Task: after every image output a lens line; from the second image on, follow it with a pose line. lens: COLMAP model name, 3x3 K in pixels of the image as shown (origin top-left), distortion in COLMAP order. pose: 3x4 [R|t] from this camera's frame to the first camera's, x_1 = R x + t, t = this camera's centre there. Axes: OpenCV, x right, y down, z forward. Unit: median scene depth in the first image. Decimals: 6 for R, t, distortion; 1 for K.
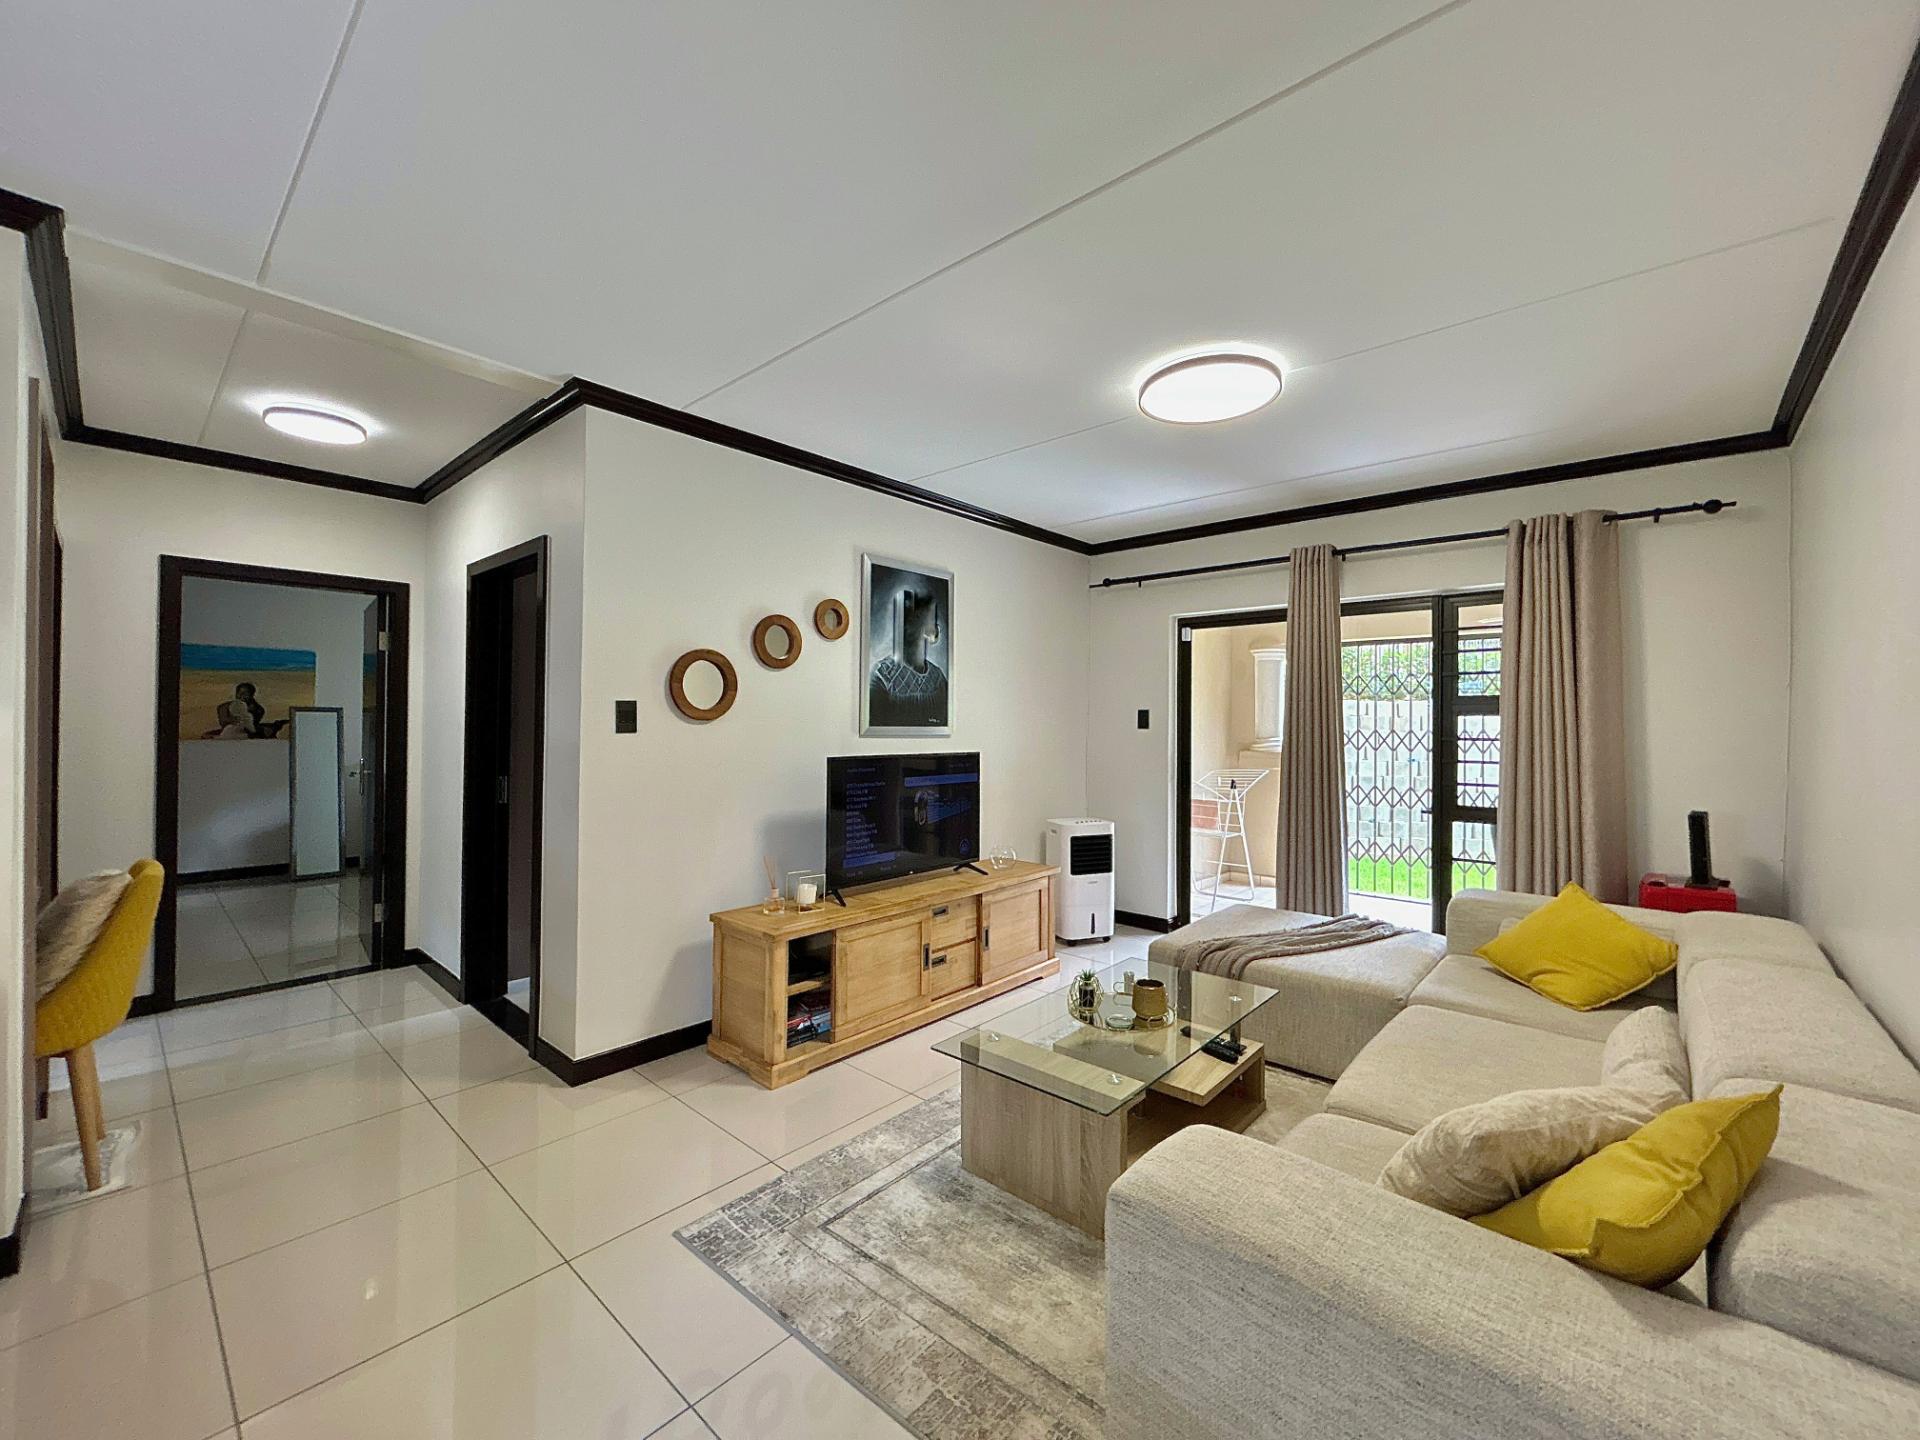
lens RADIAL K [[771.0, 0, 960.0], [0, 771.0, 709.2], [0, 0, 1]] dist [0.001205, 0.000063]
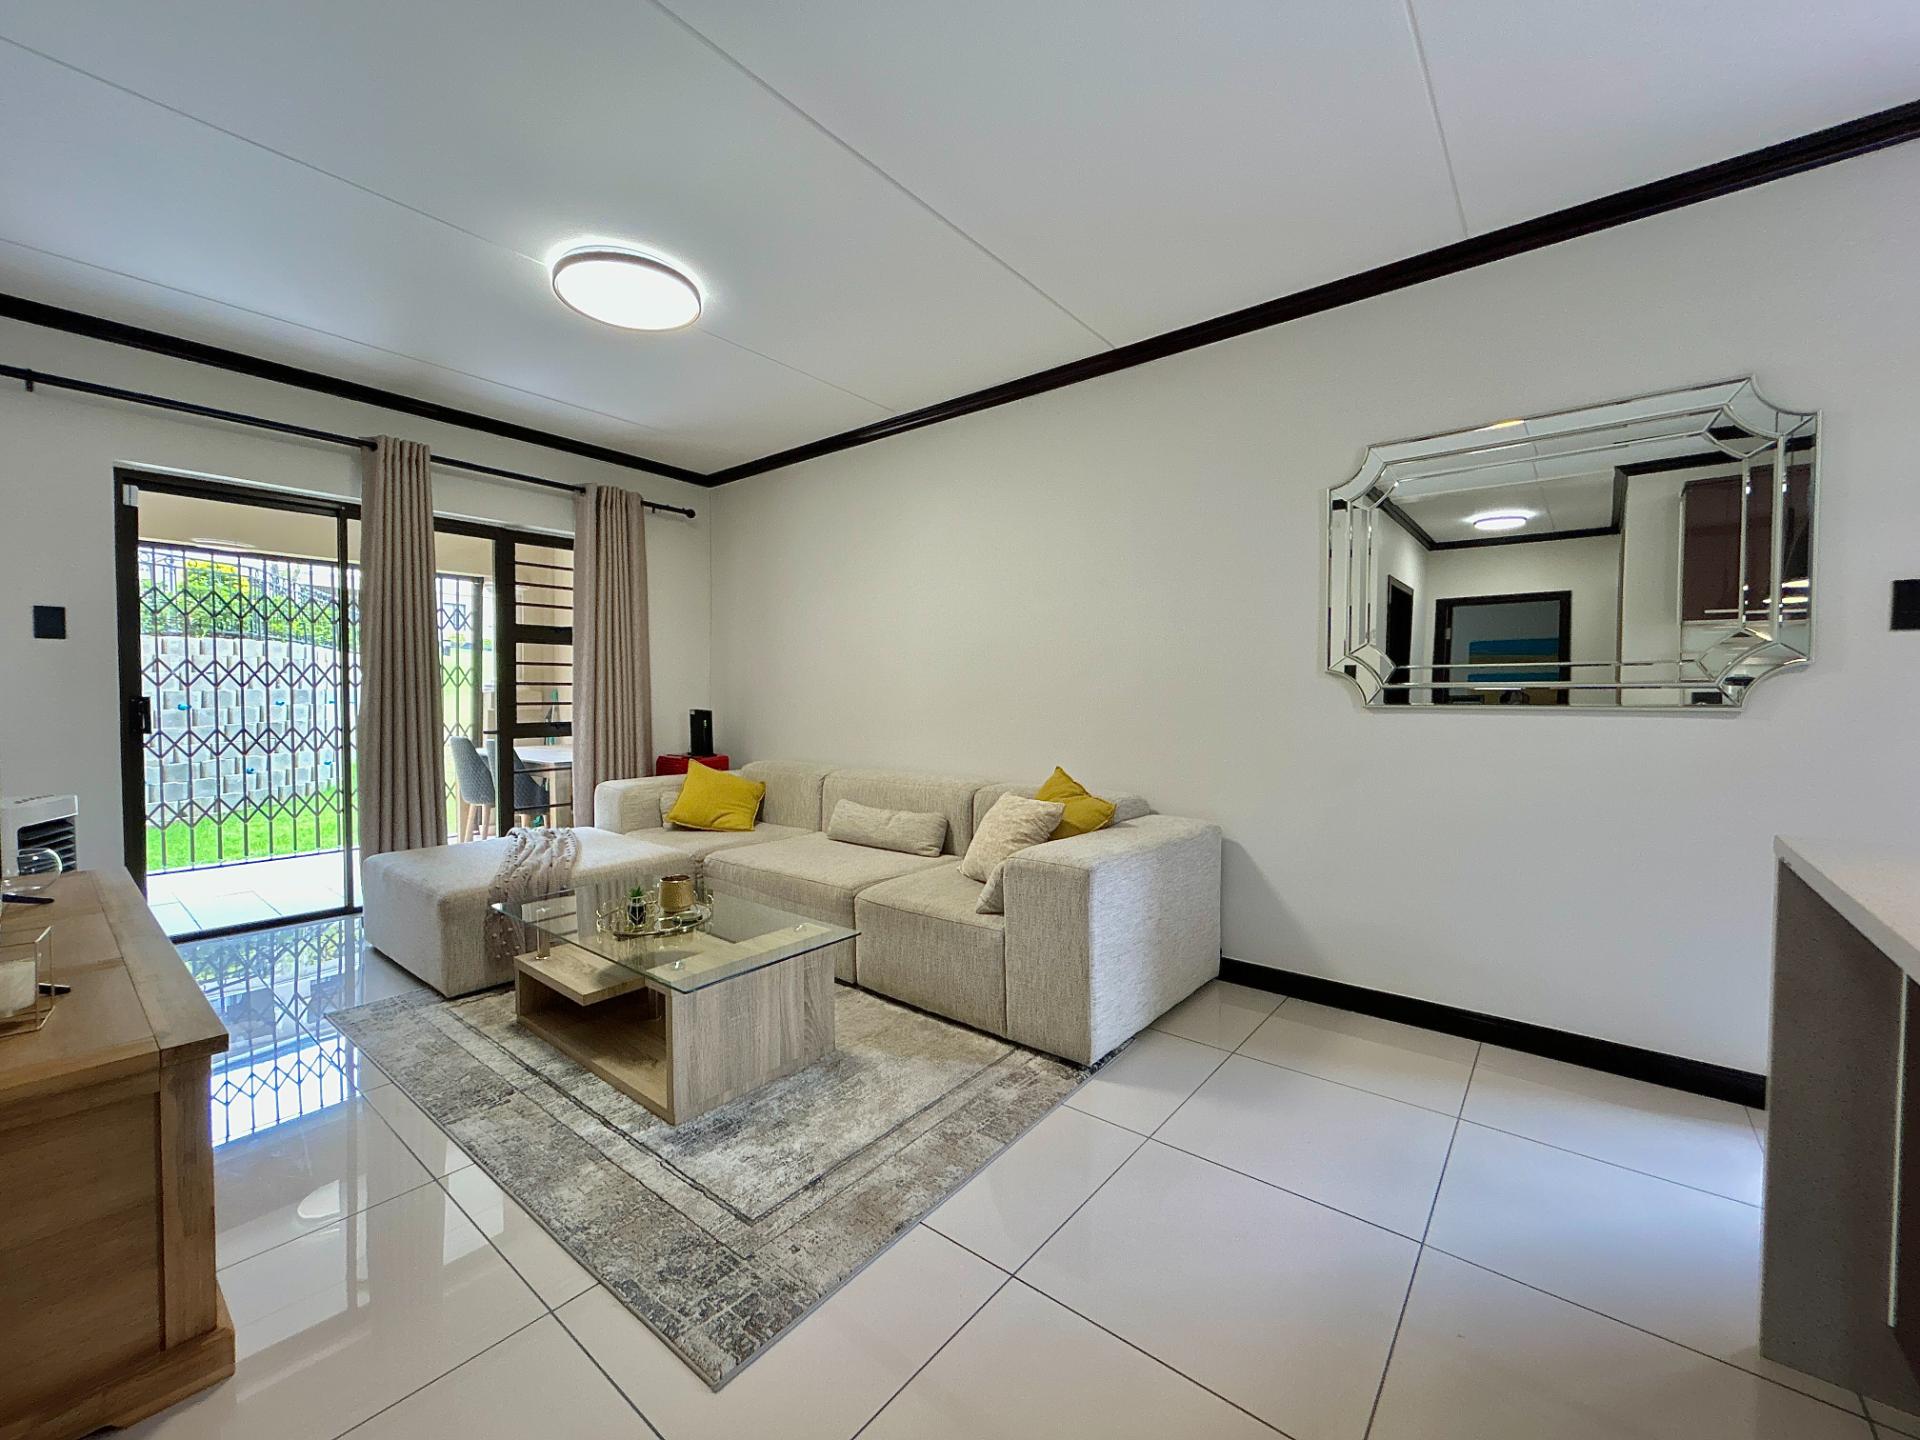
lens RADIAL K [[771.0, 0, 960.0], [0, 771.0, 709.2], [0, 0, 1]] dist [0.001205, 0.000063]
pose [[-0.045120, -0.024266, 0.998687, -0.514630], [-0.029070, 0.999313, 0.022968, 0.061911], [-0.998559, -0.027995, -0.045795, 0.443407]]
